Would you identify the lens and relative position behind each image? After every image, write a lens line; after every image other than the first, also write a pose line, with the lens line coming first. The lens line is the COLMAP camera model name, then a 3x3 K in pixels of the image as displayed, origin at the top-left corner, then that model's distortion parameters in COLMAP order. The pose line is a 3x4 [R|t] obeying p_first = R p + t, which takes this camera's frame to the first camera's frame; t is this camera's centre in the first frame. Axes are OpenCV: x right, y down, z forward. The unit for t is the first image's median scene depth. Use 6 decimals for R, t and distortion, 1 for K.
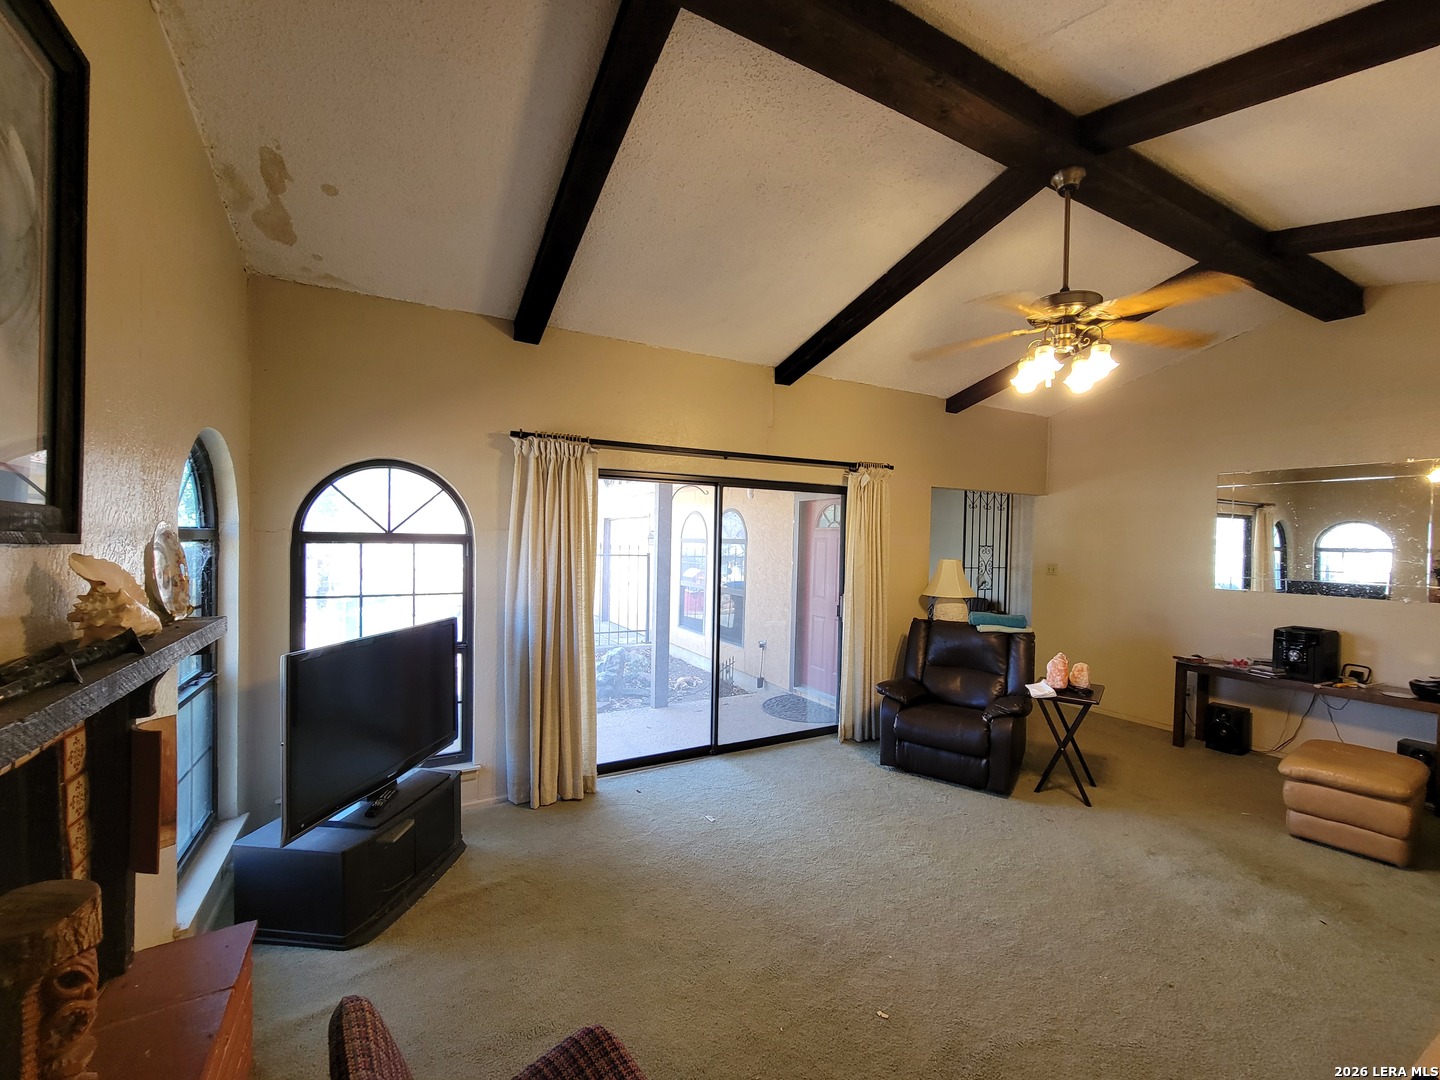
lens RADIAL K [[591.1, 0, 715.5], [0, 591.1, 542.6], [0, 0, 1]] dist [0.002520, -0.001223]
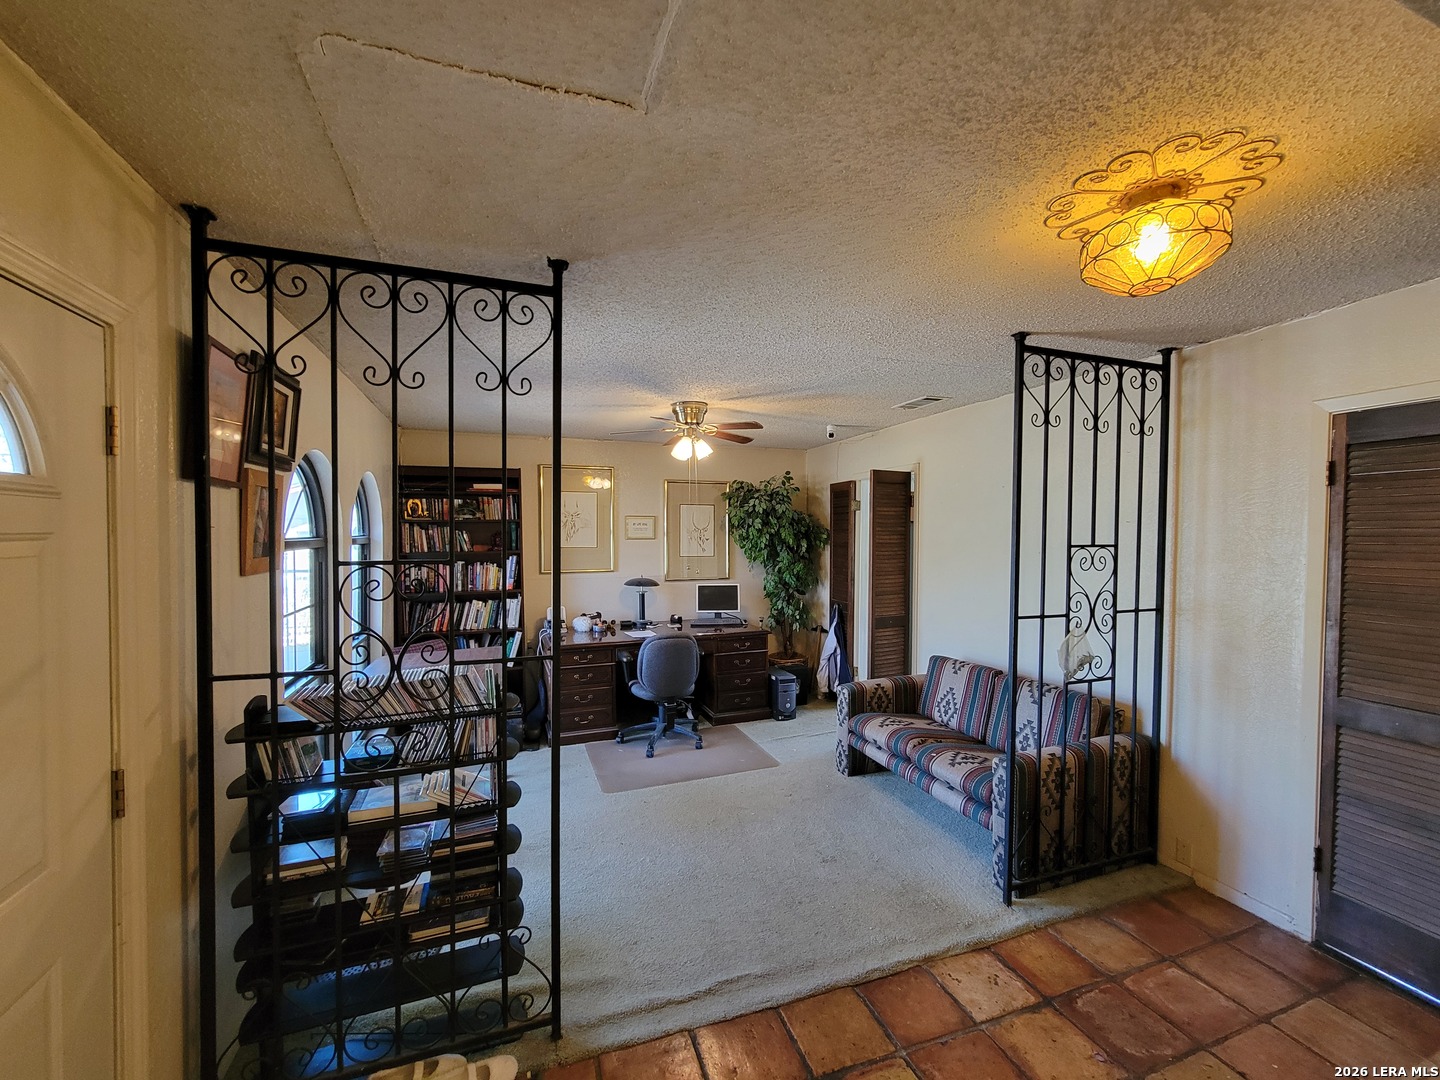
lens RADIAL K [[591.1, 0, 716.3], [0, 591.1, 542.2], [0, 0, 1]] dist [0.002520, -0.001223]
pose [[0.989050, -0.012152, -0.147083, 0.751774], [0.013394, 0.999882, 0.007458, -0.003031], [0.146975, -0.009347, 0.989096, 1.620765]]
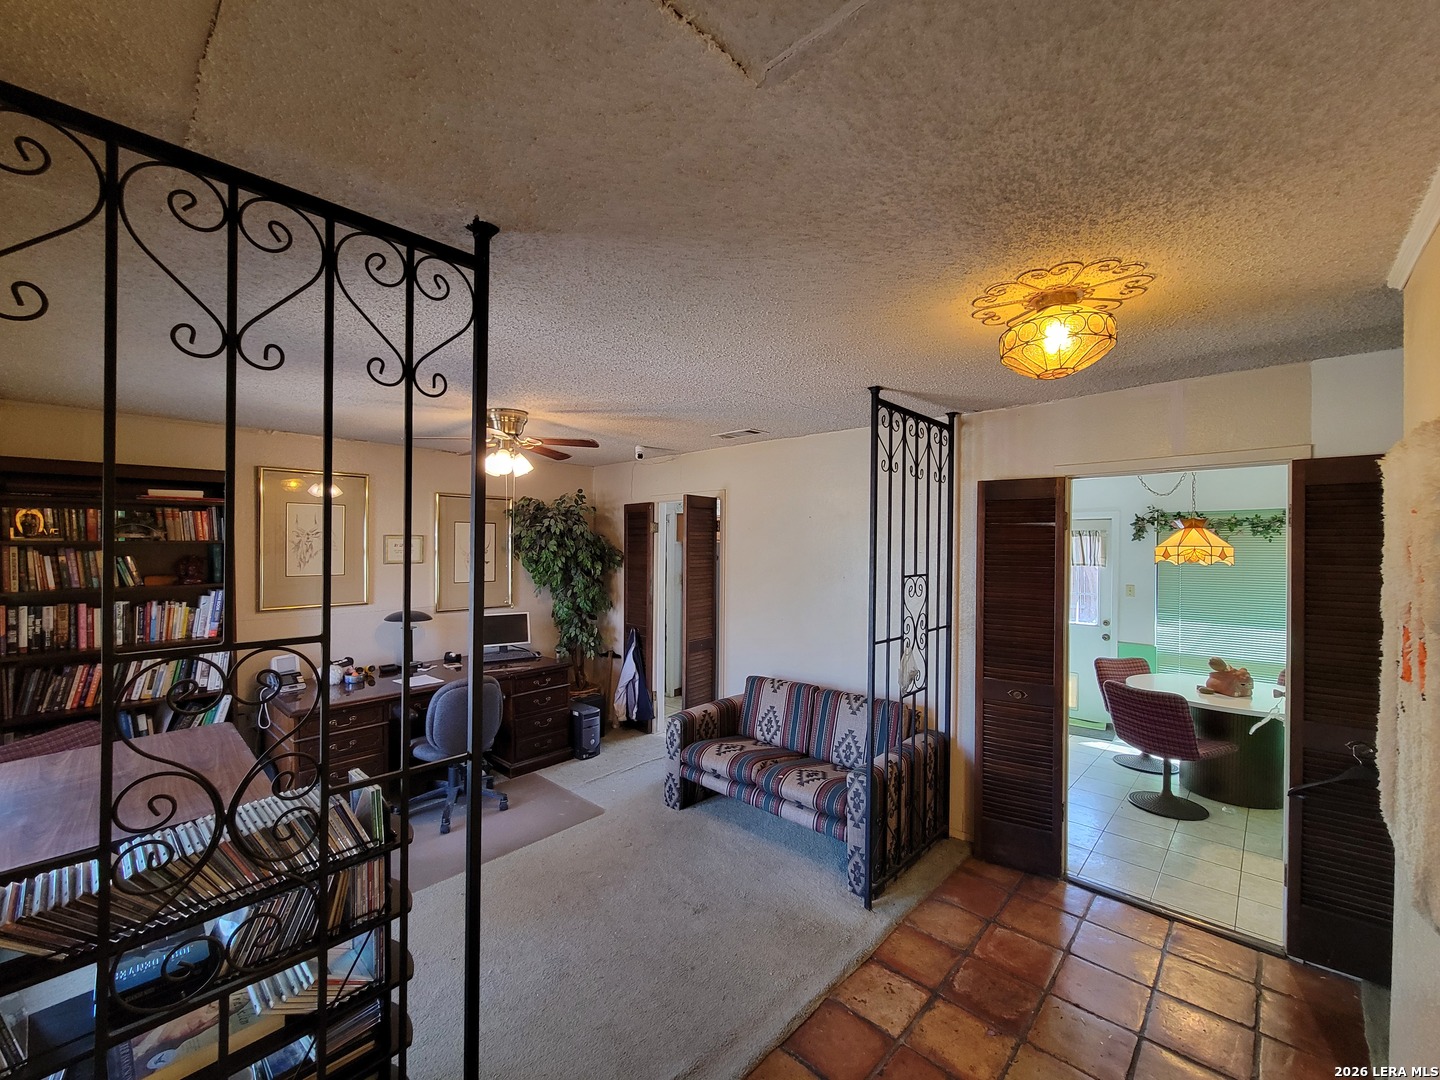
lens RADIAL K [[591.1, 0, 725.5], [0, 591.1, 544.2], [0, 0, 1]] dist [0.002520, -0.001223]
pose [[0.947908, -0.009787, 0.318395, 0.559255], [0.011460, 0.999929, -0.003382, -0.034931], [-0.318339, 0.006854, 0.947952, 1.700012]]
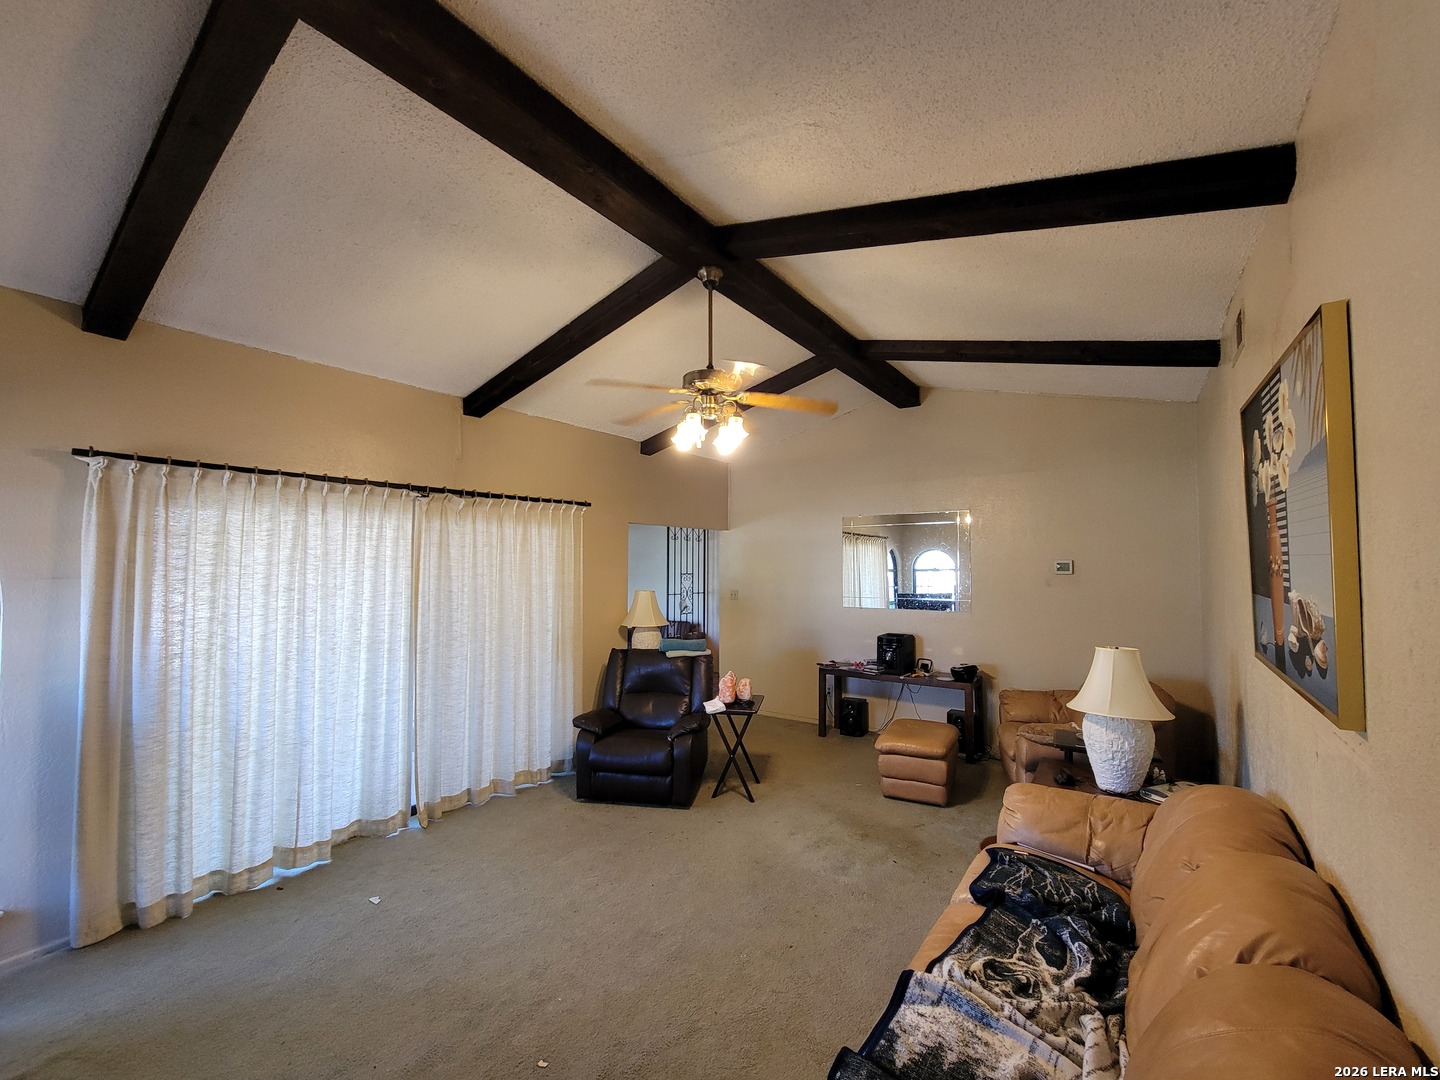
lens RADIAL K [[591.1, 0, 712.2], [0, 591.1, 545.4], [0, 0, 1]] dist [0.002520, -0.001223]
pose [[0.899694, -0.001140, 0.436520, 0.049318], [0.018207, 0.999224, -0.034918, -0.018866], [-0.436142, 0.039363, 0.899017, -0.029173]]
